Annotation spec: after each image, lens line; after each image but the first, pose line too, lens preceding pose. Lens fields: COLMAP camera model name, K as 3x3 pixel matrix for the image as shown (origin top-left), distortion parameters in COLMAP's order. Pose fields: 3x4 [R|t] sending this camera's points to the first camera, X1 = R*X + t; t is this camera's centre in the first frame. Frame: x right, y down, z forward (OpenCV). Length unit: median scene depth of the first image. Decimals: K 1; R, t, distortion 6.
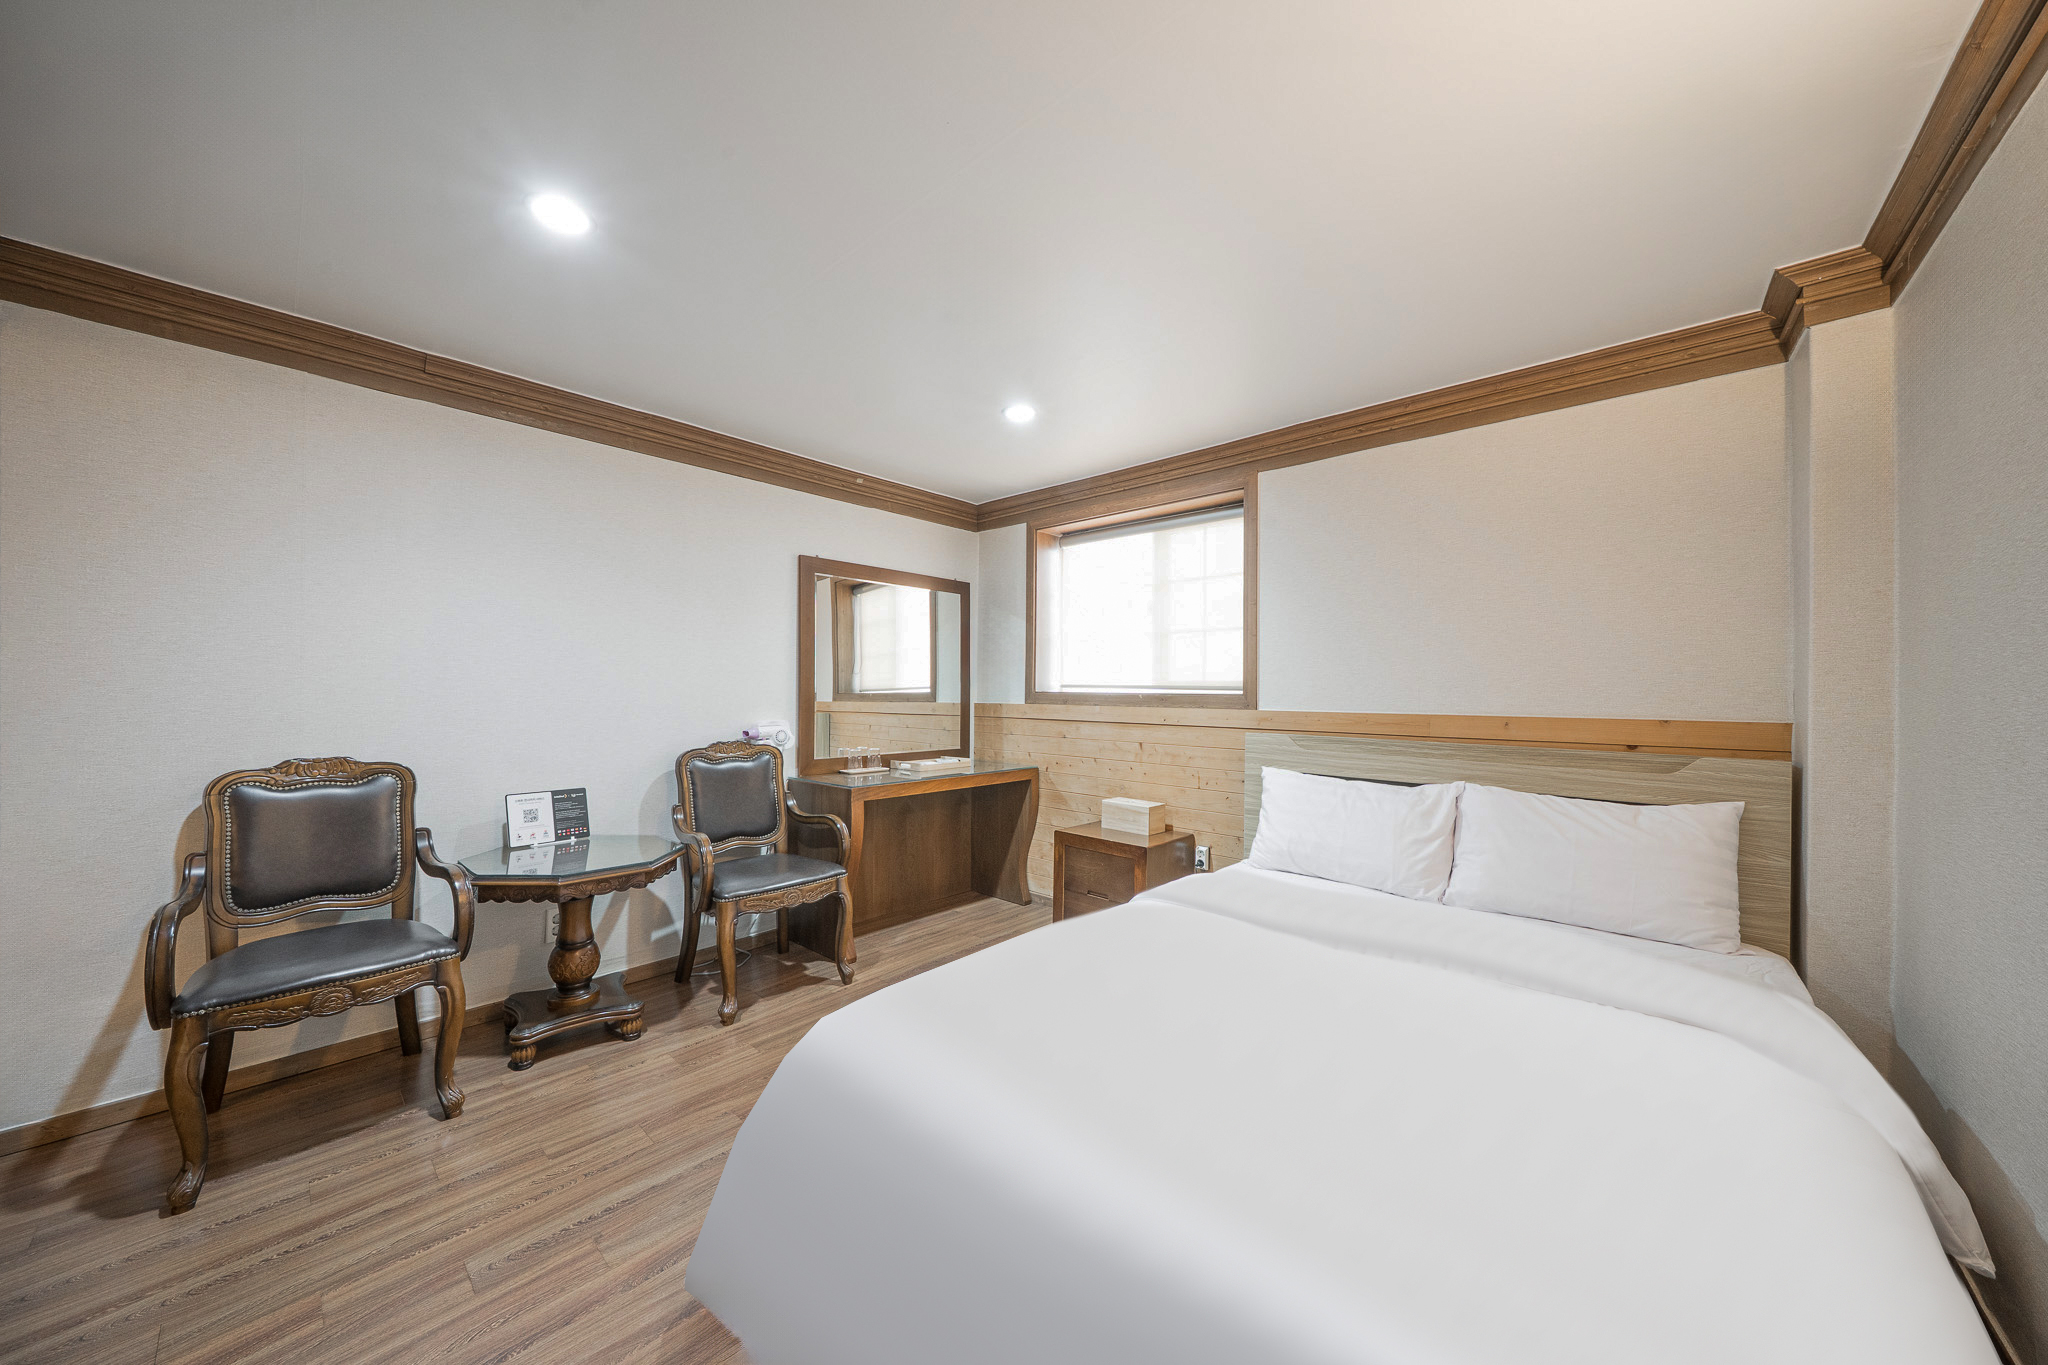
lens RADIAL K [[666.3, 0, 1024.0], [0, 666.3, 682.5], [0, 0, 1]] dist [-0.000397, -0.000032]
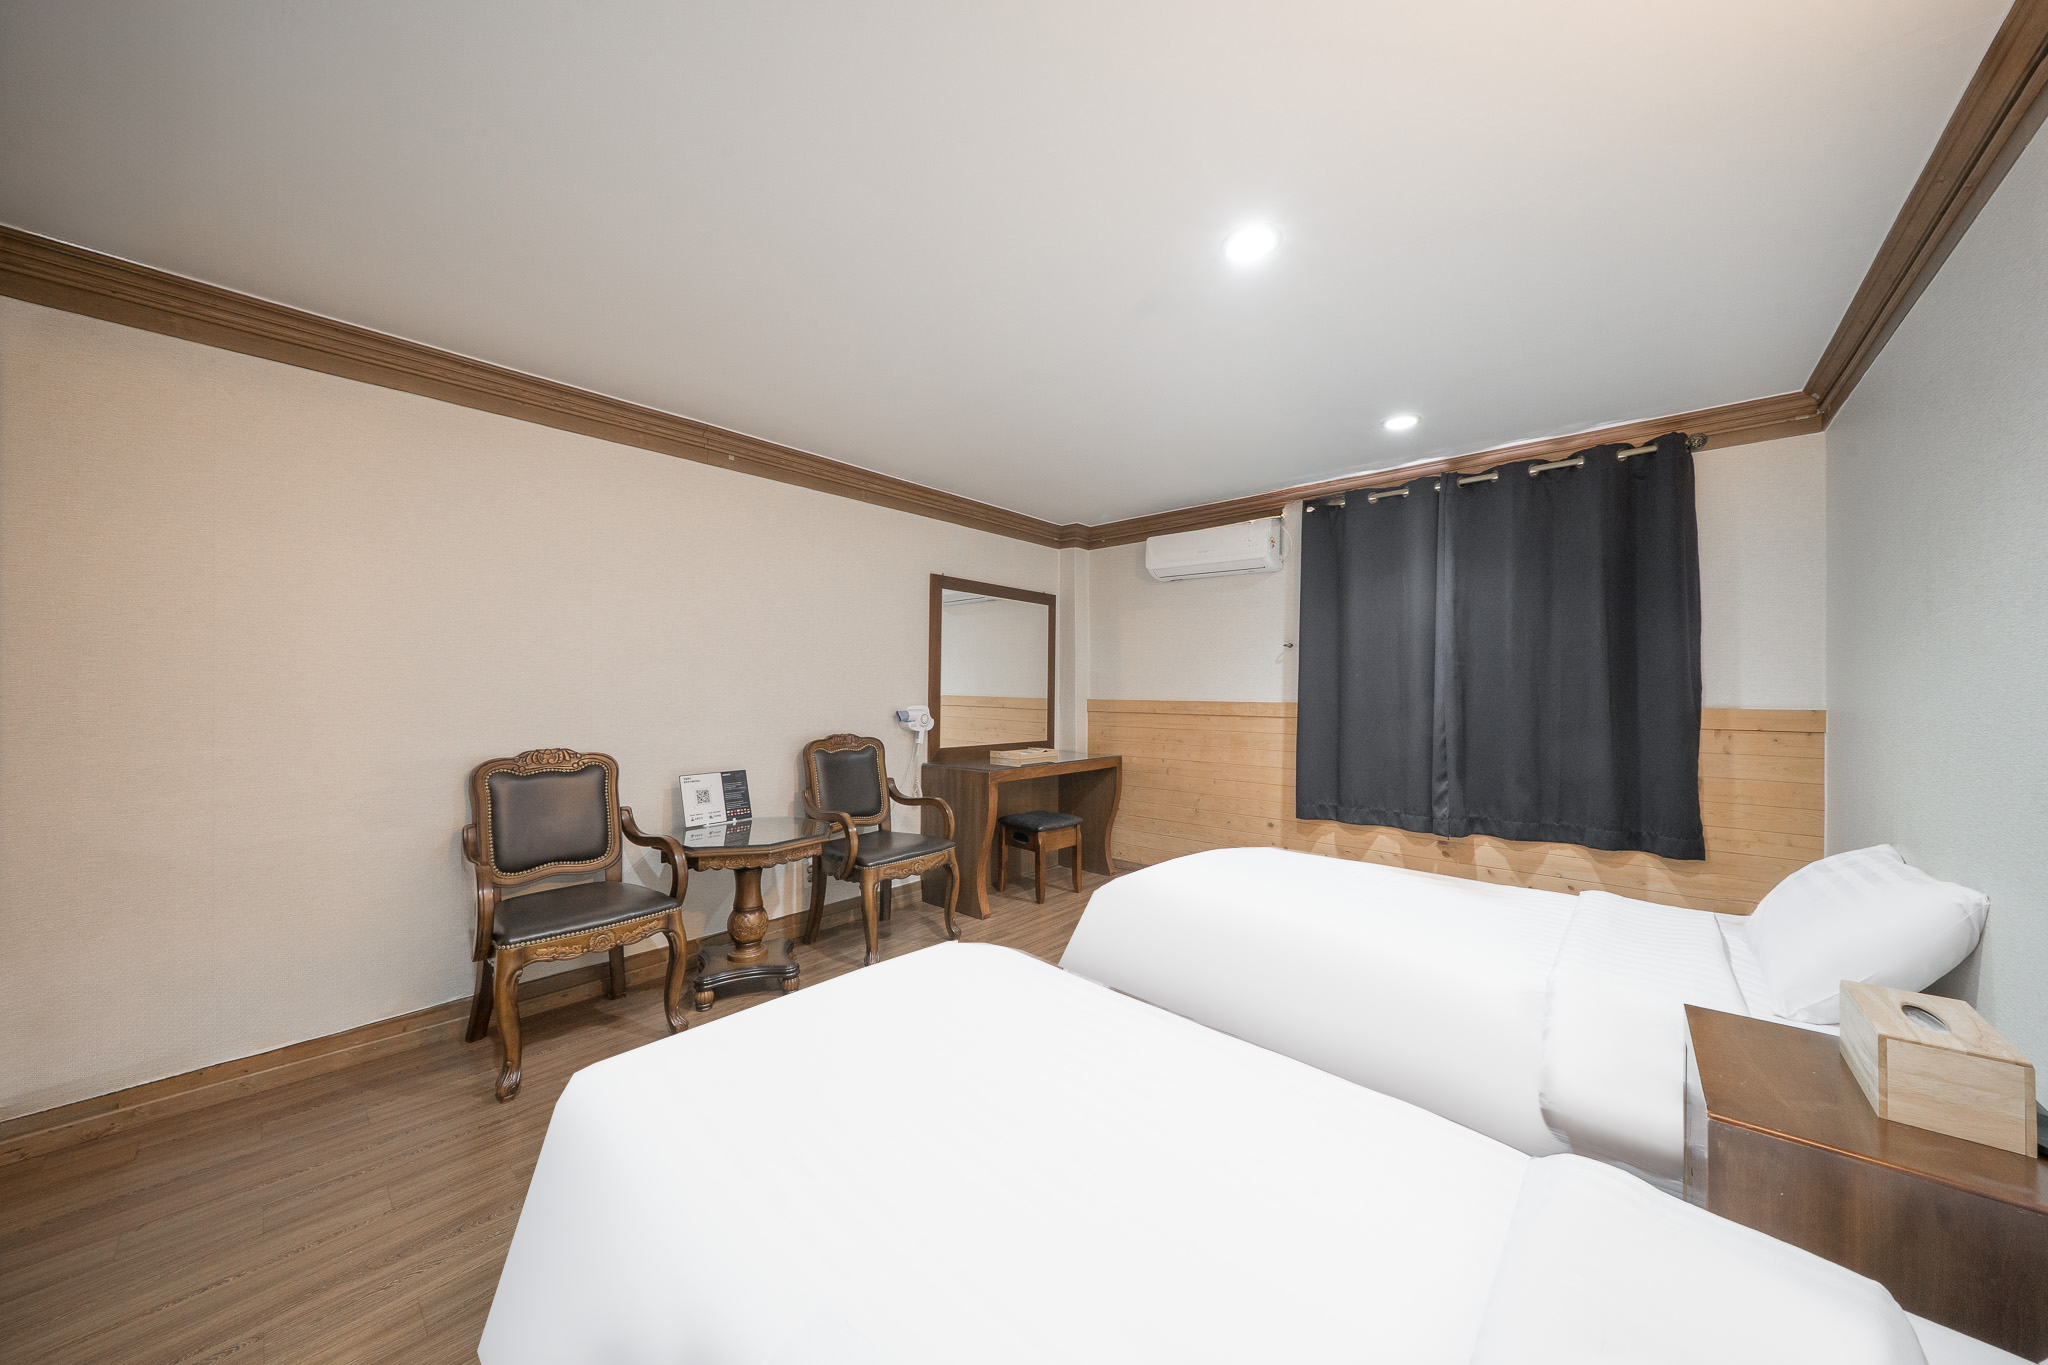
lens RADIAL K [[689.4, 0, 1019.0], [0, 689.4, 697.5], [0, 0, 1]] dist [0.016541, 0.000042]
pose [[0.999803, -0.006111, 0.018875, -0.195531], [0.005664, 0.999704, 0.023653, -0.003530], [-0.019014, -0.023541, 0.999542, -0.205286]]
